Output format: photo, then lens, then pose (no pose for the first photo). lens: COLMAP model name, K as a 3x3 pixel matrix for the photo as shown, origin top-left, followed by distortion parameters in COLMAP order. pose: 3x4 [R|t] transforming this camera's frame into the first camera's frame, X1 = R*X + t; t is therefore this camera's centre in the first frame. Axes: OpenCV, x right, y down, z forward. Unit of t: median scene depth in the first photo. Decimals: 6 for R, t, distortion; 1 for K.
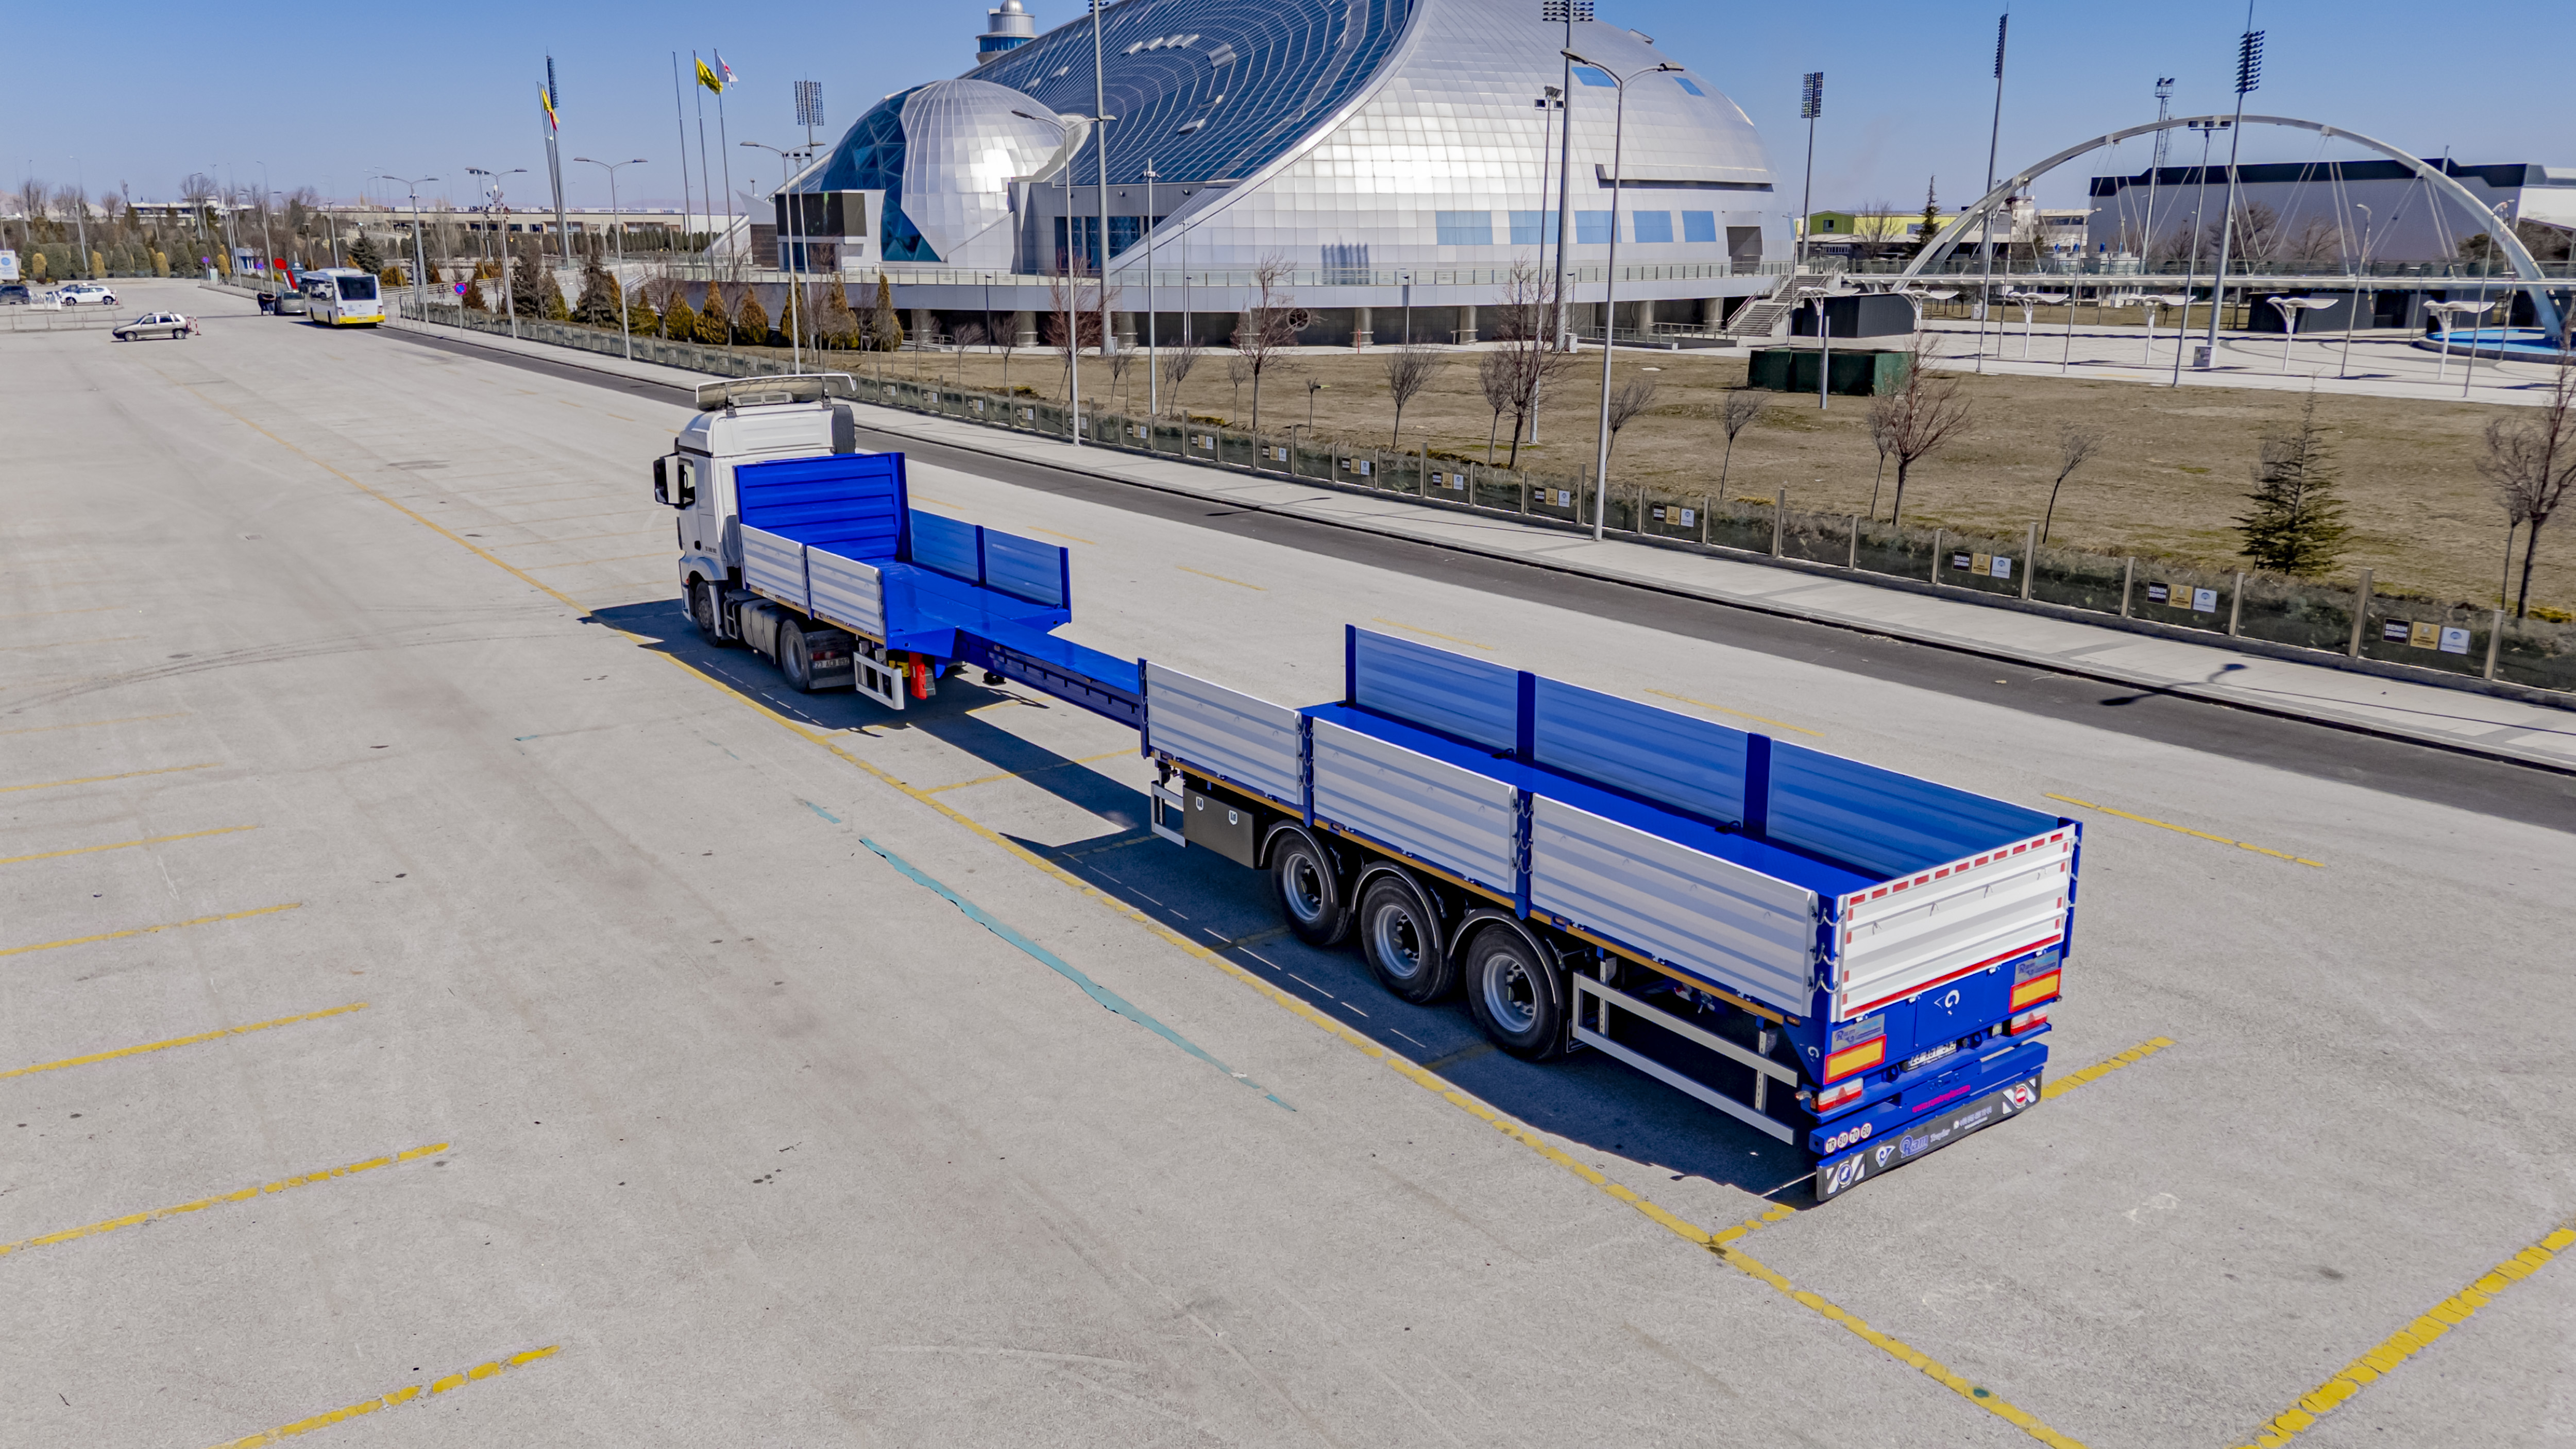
lens RADIAL K [[1882.1, 0, 1298.8], [0, 1882.1, 719.7], [0, 0, 1]] dist [0.074661, -0.066613]
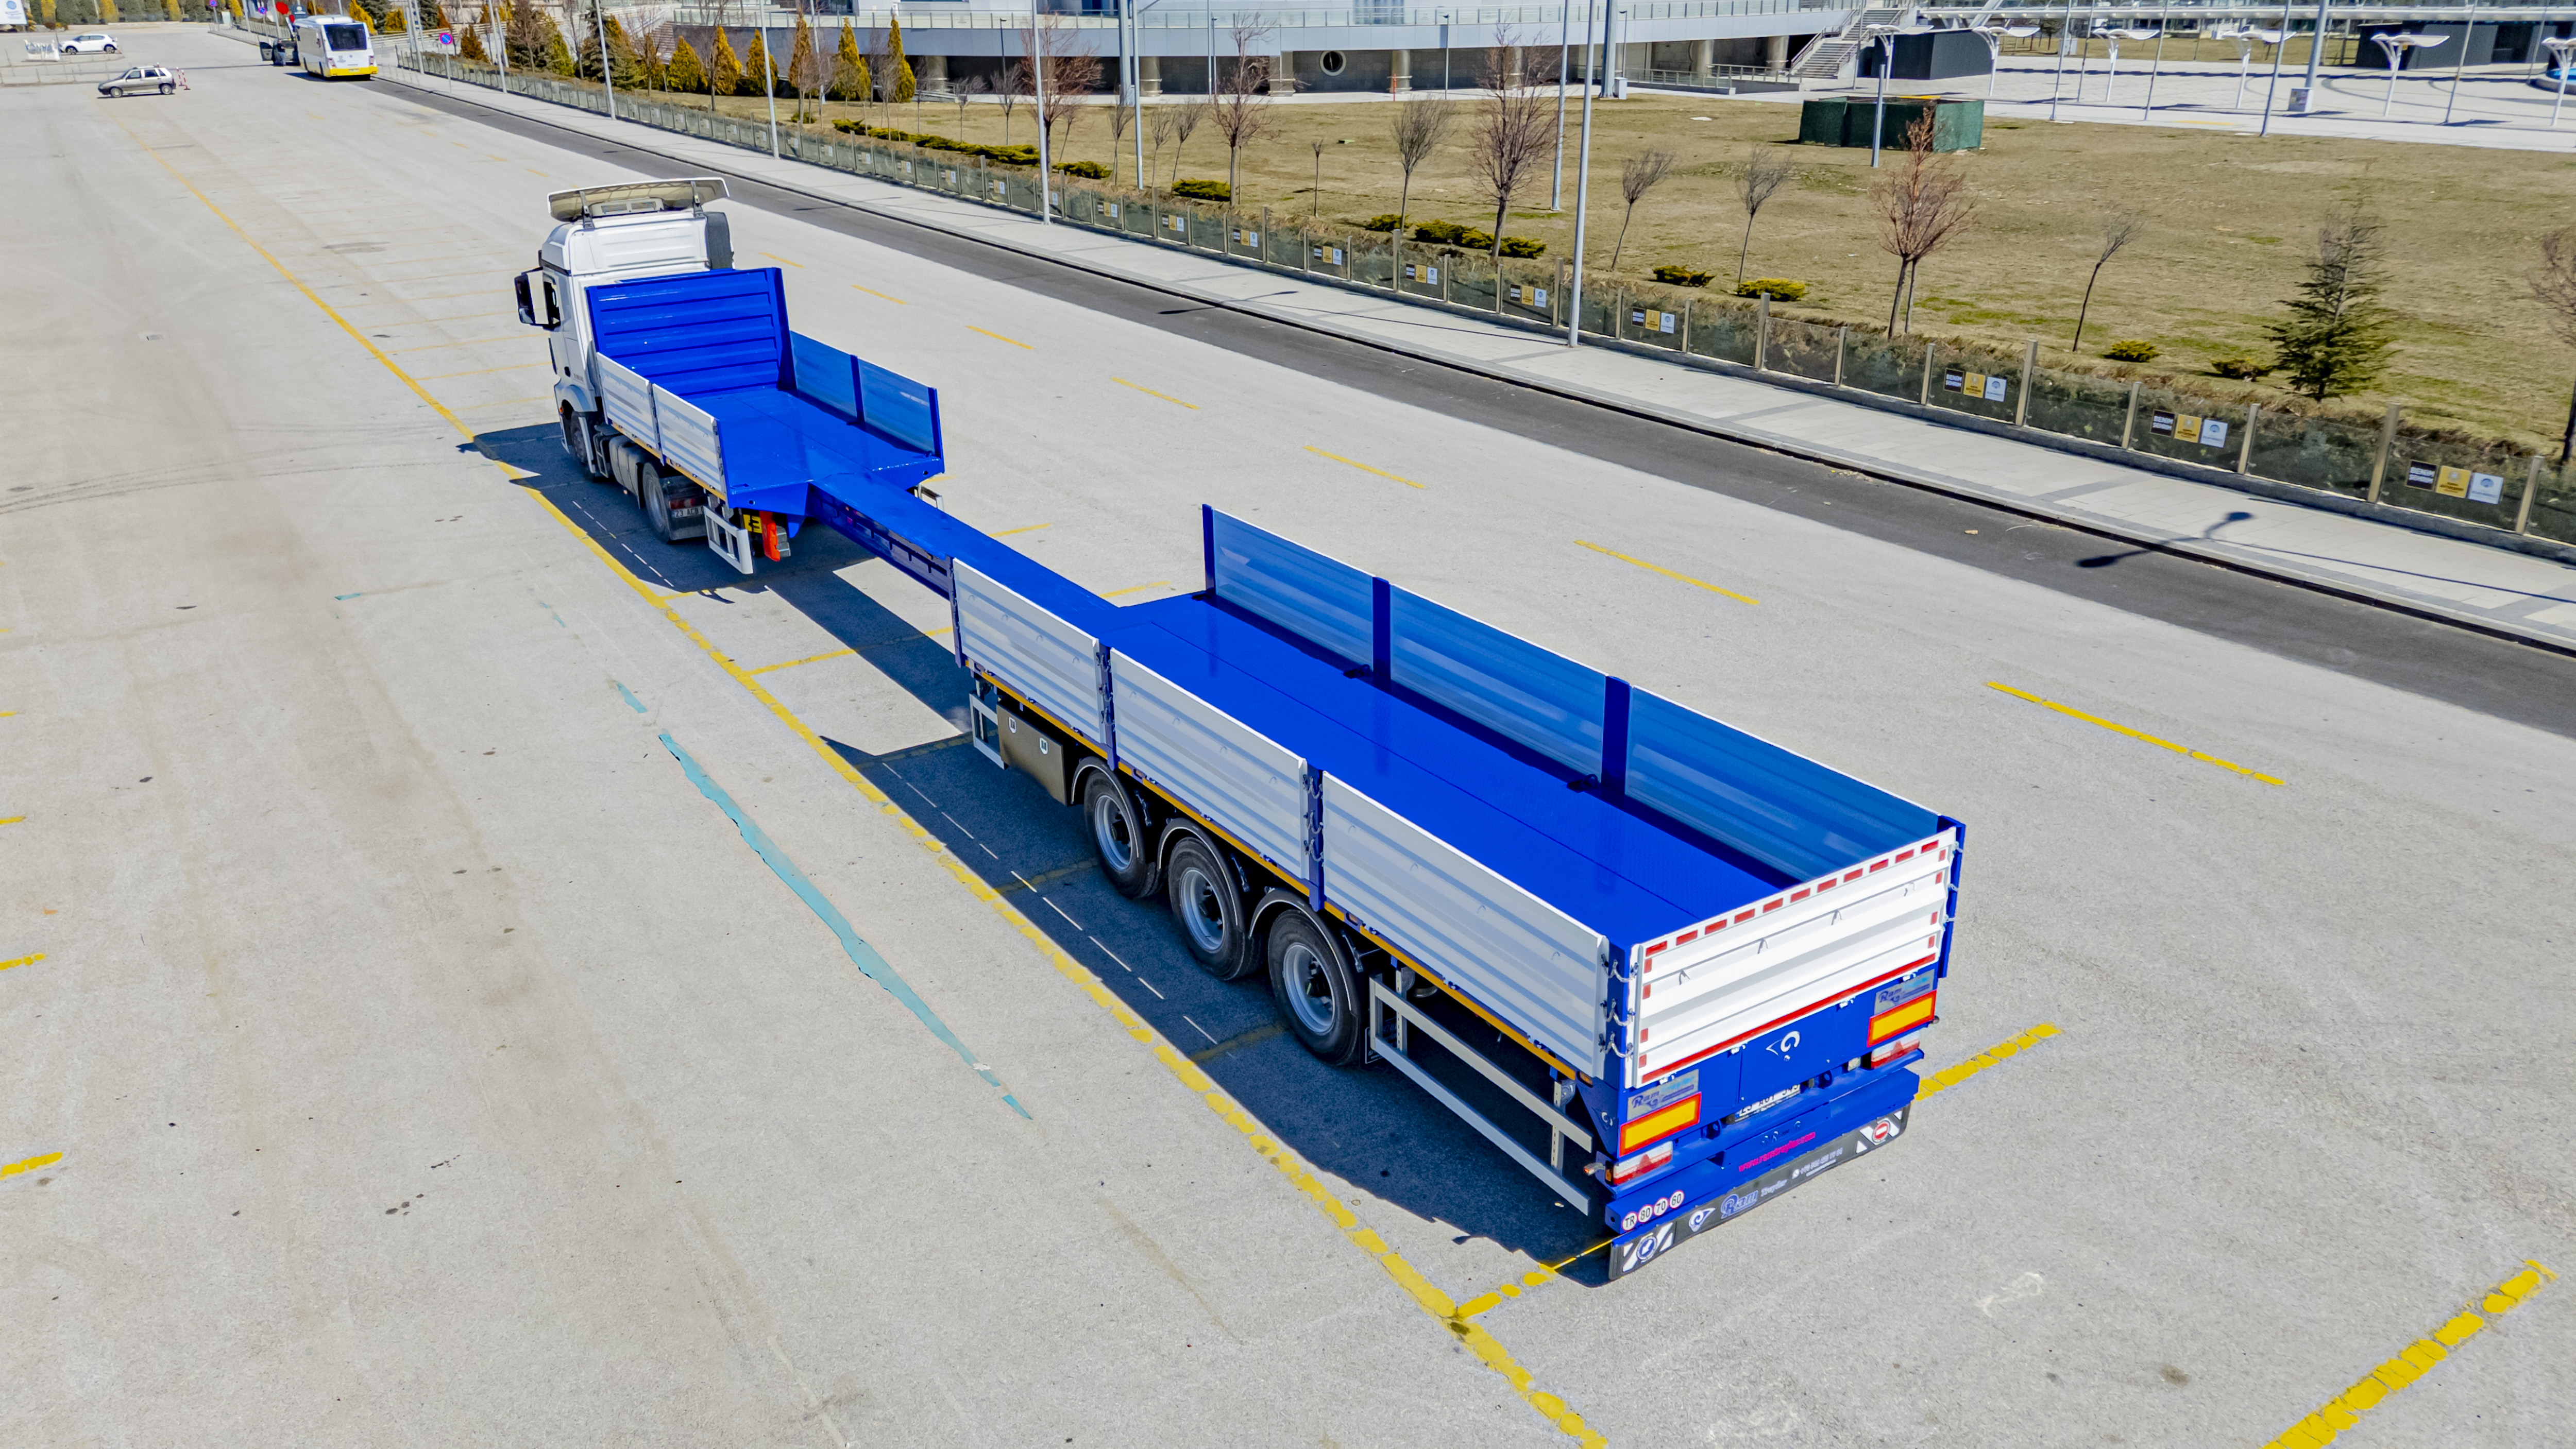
lens RADIAL K [[1882.1, 0, 1298.8], [0, 1882.1, 719.7], [0, 0, 1]] dist [0.074661, -0.066613]
pose [[0.999457, 0.004823, -0.032588, 0.065570], [-0.000579, 0.991648, 0.128976, -0.039027], [0.032938, -0.128887, 0.991112, 0.068945]]
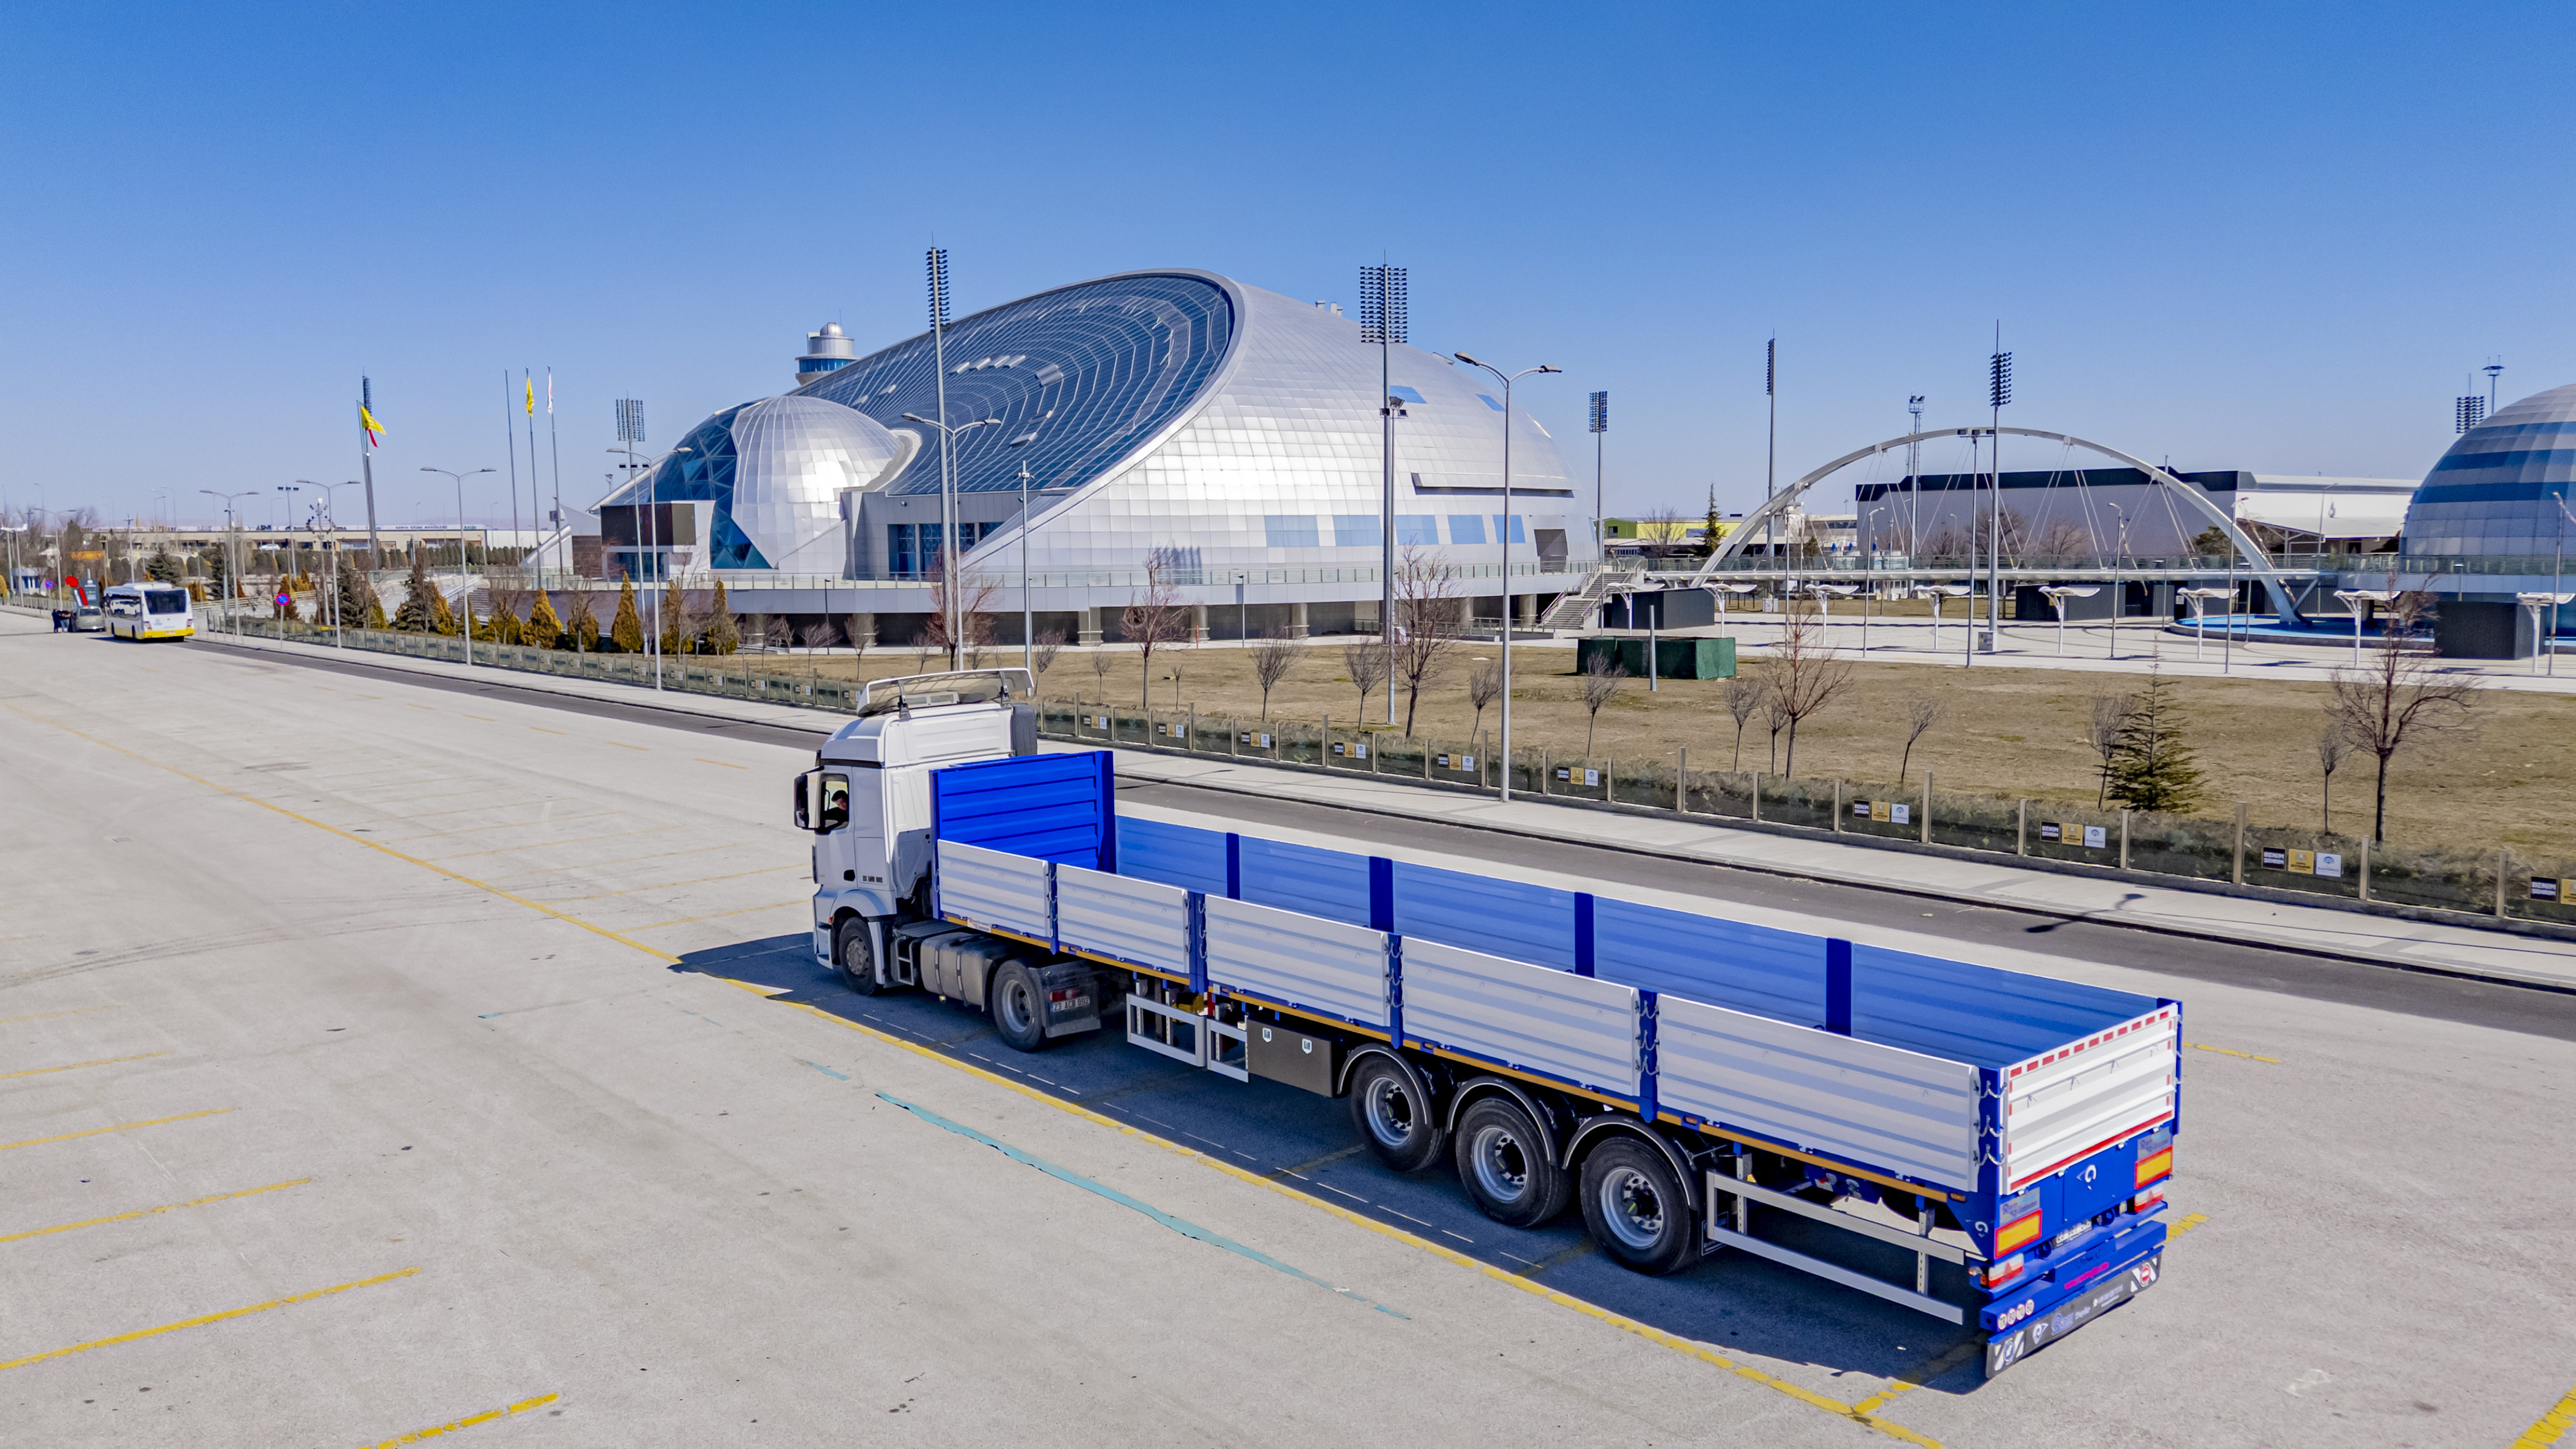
lens RADIAL K [[1882.1, 0, 1298.8], [0, 1882.1, 719.7], [0, 0, 1]] dist [0.074661, -0.066613]
pose [[0.994712, -0.019512, 0.100836, -0.068474], [0.035114, 0.987233, -0.155361, 0.020227], [-0.096517, 0.158080, 0.982698, -0.019008]]
